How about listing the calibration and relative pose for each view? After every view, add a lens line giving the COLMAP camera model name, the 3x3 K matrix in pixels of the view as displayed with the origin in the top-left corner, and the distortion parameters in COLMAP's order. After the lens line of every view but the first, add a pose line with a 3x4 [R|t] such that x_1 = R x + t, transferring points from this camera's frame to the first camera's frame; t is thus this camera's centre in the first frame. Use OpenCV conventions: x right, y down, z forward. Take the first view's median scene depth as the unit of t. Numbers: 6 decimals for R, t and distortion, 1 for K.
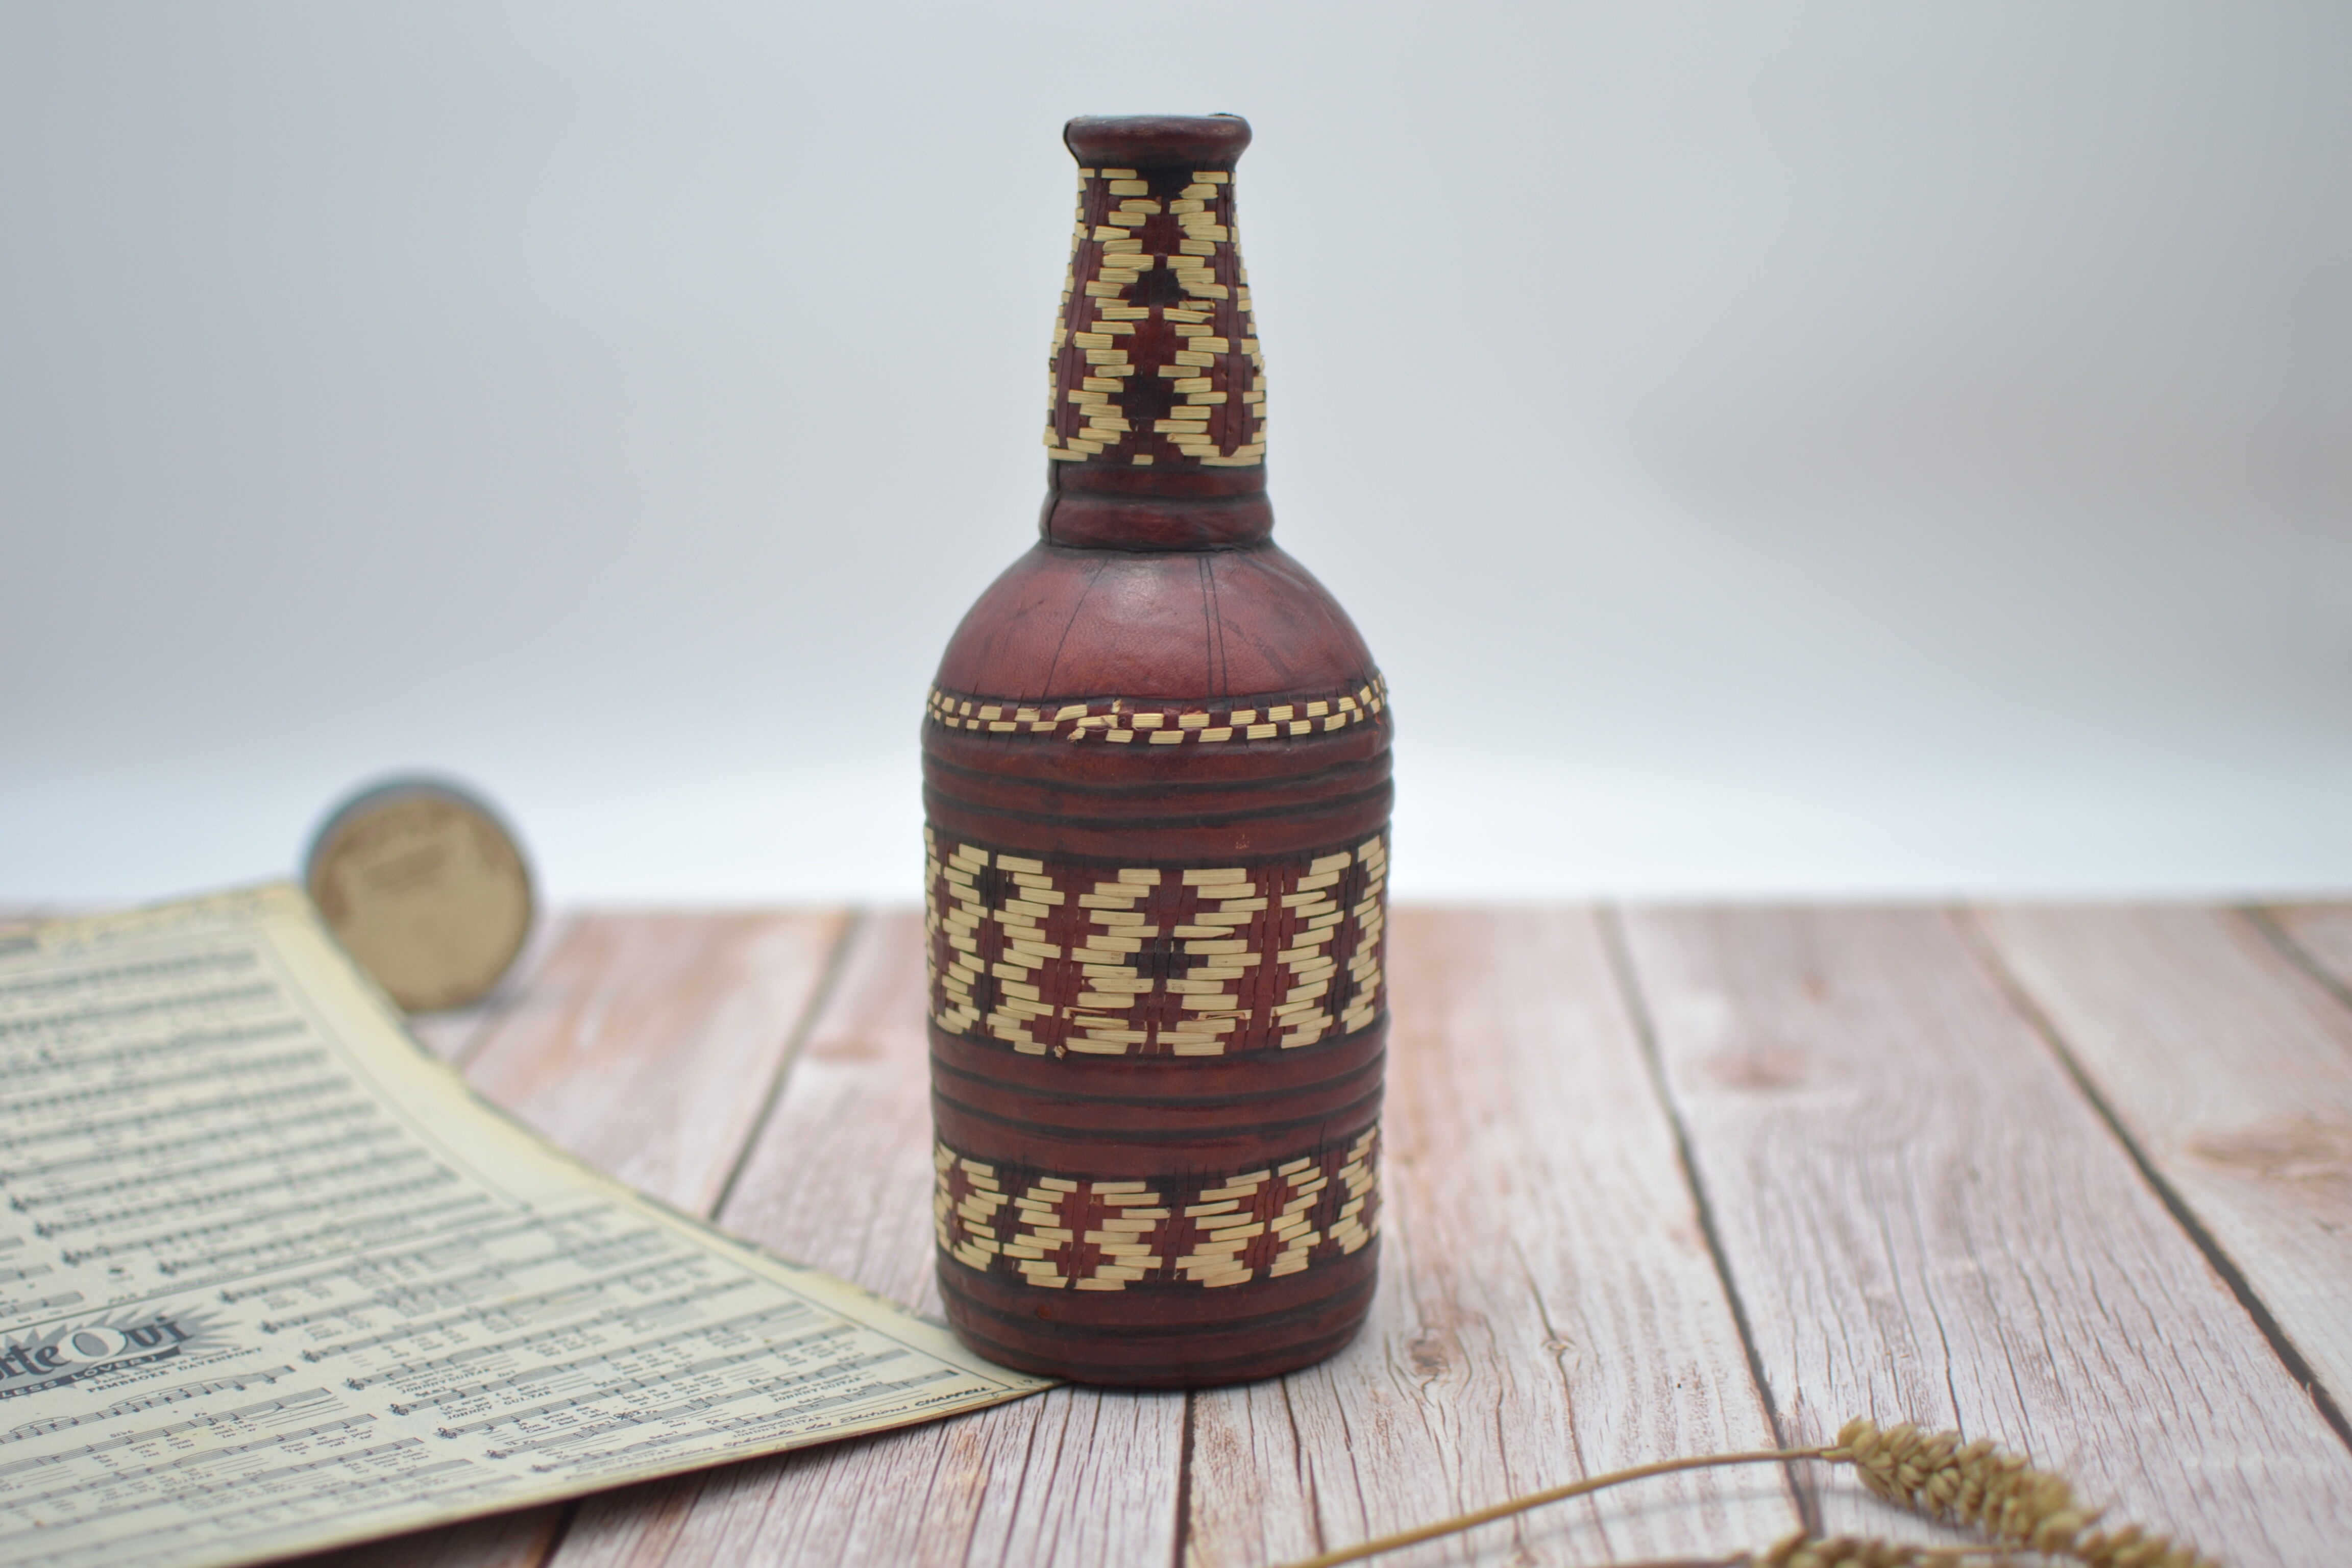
lens RADIAL K [[3470.3, 0, 1176.0], [0, 3470.3, 784.0], [0, 0, 1]] dist [-0.007305, 0.009459]
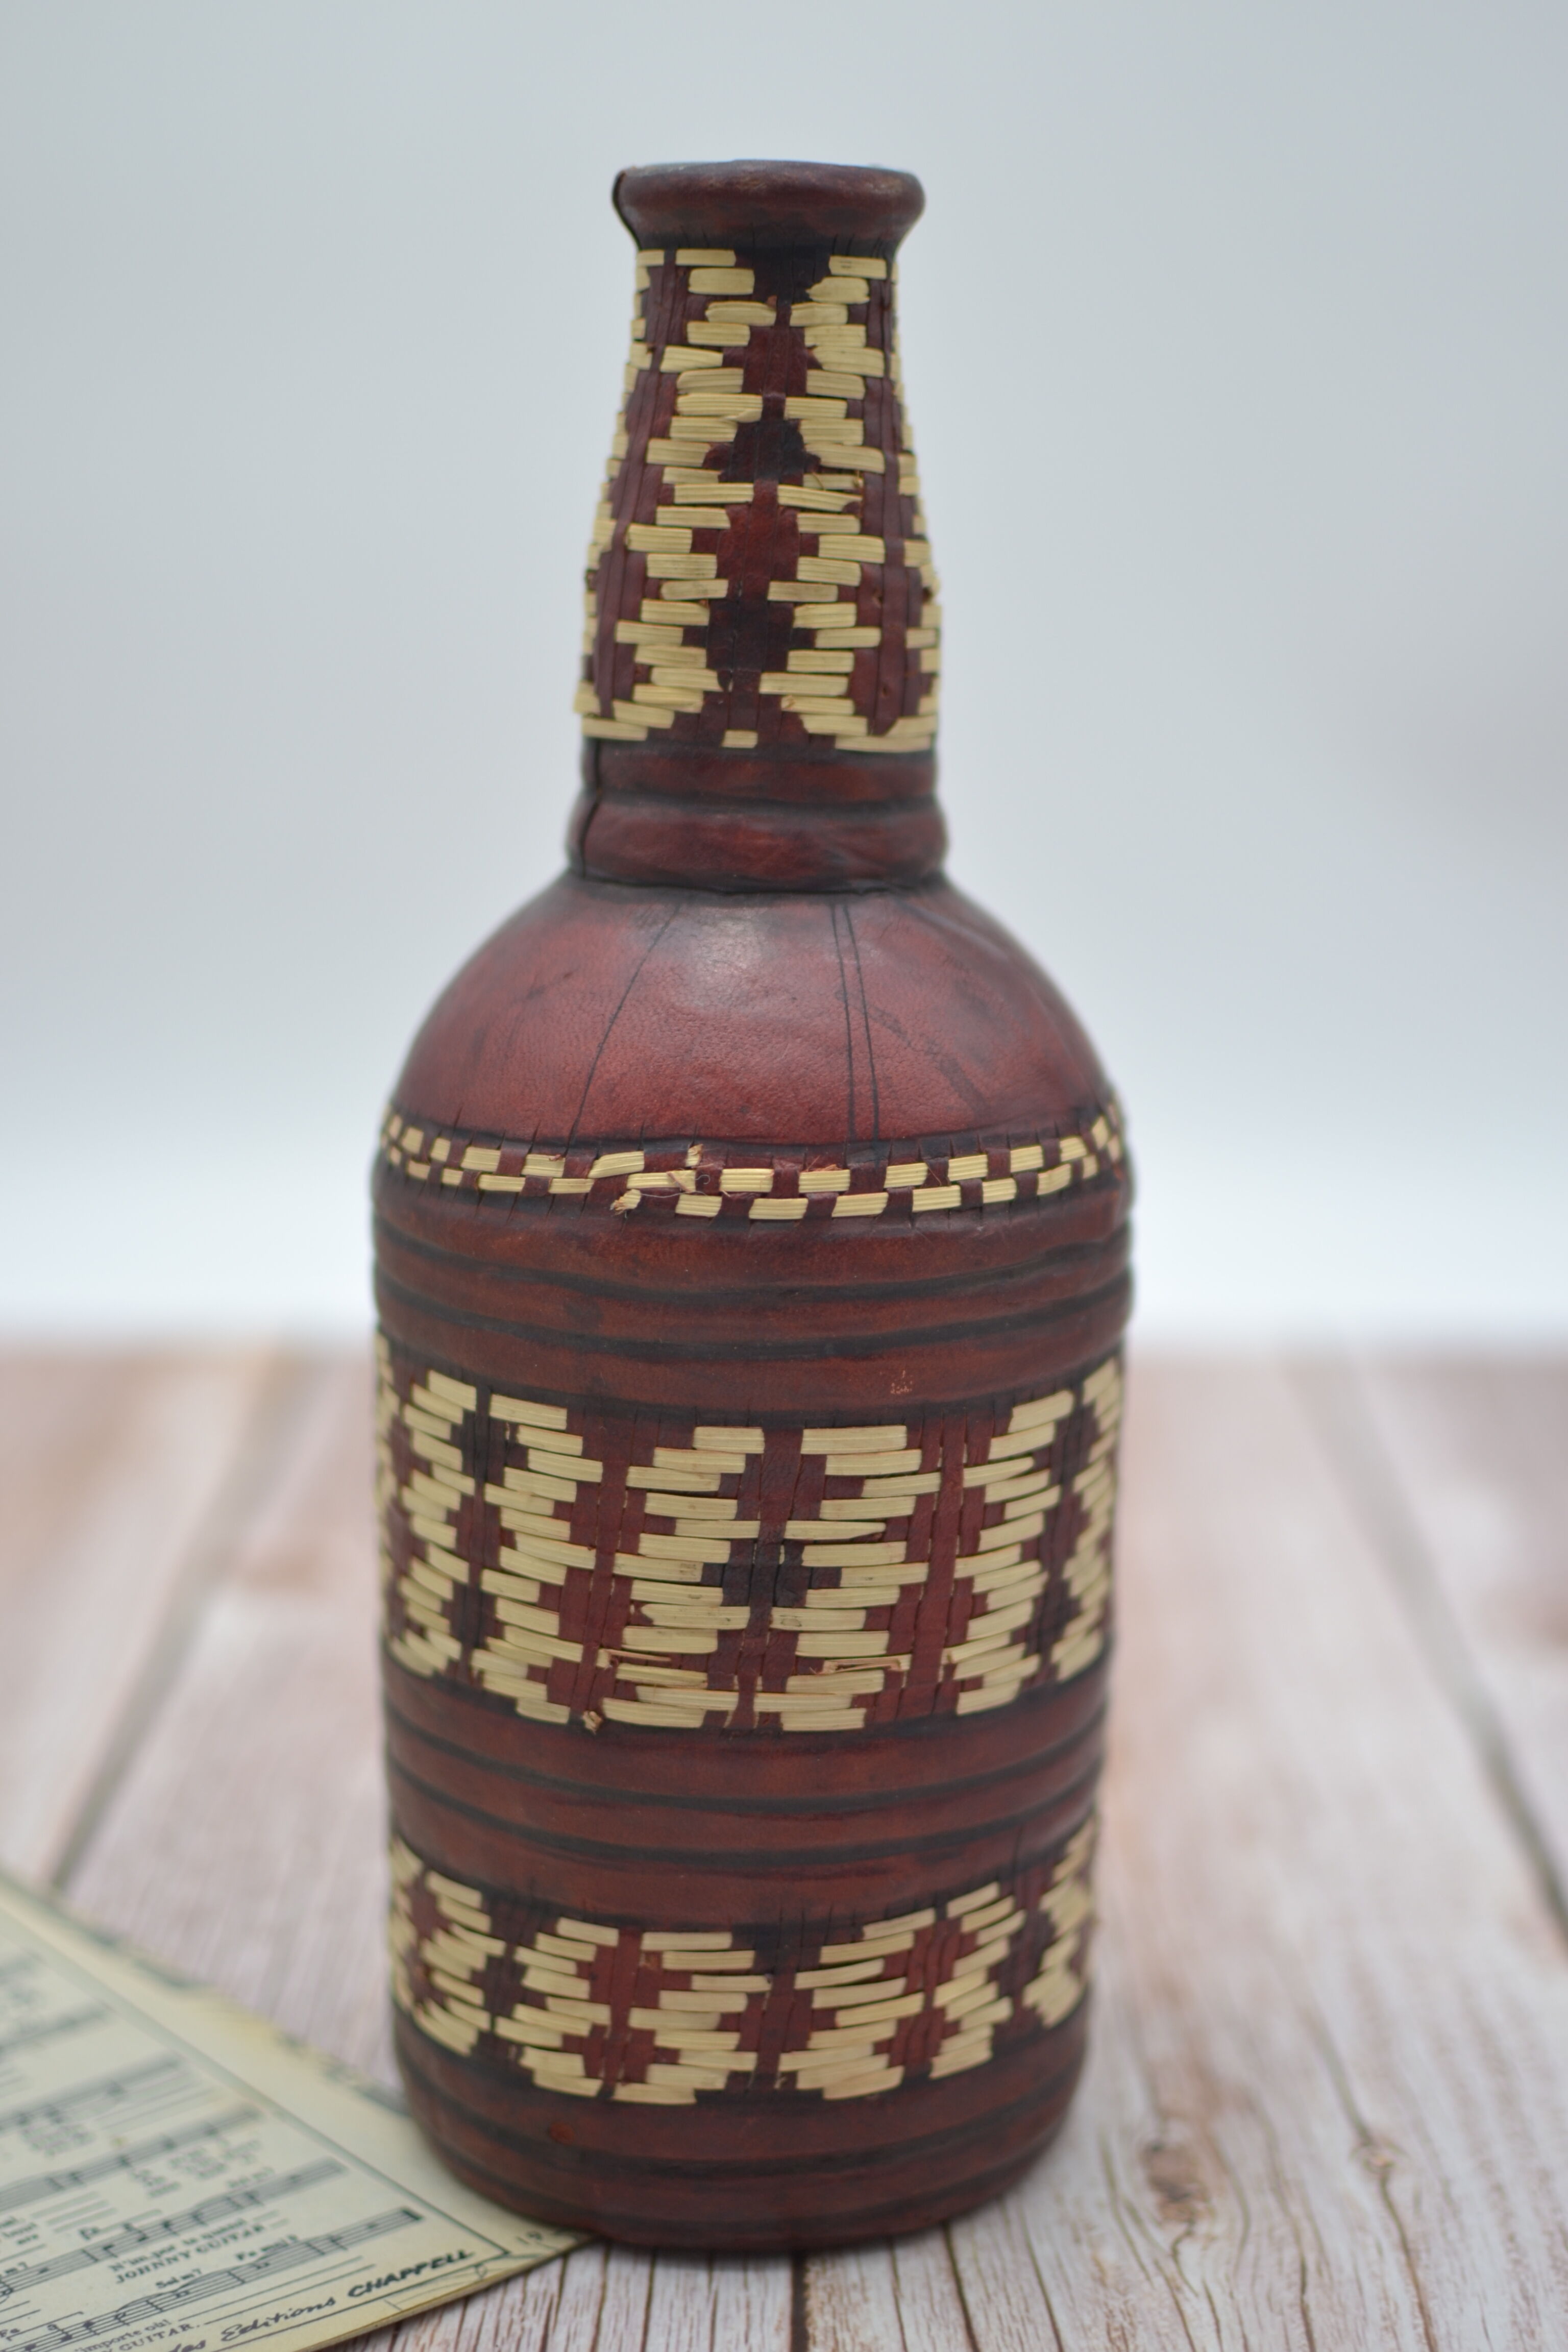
lens RADIAL K [[3470.3, 0, 784.0], [0, 3470.3, 1176.0], [0, 0, 1]] dist [-0.007305, 0.009459]
pose [[0.999532, 0.010236, 0.028820, -0.018370], [-0.011136, 0.999450, 0.031226, -0.036595], [-0.028485, -0.031532, 0.999097, 0.395827]]
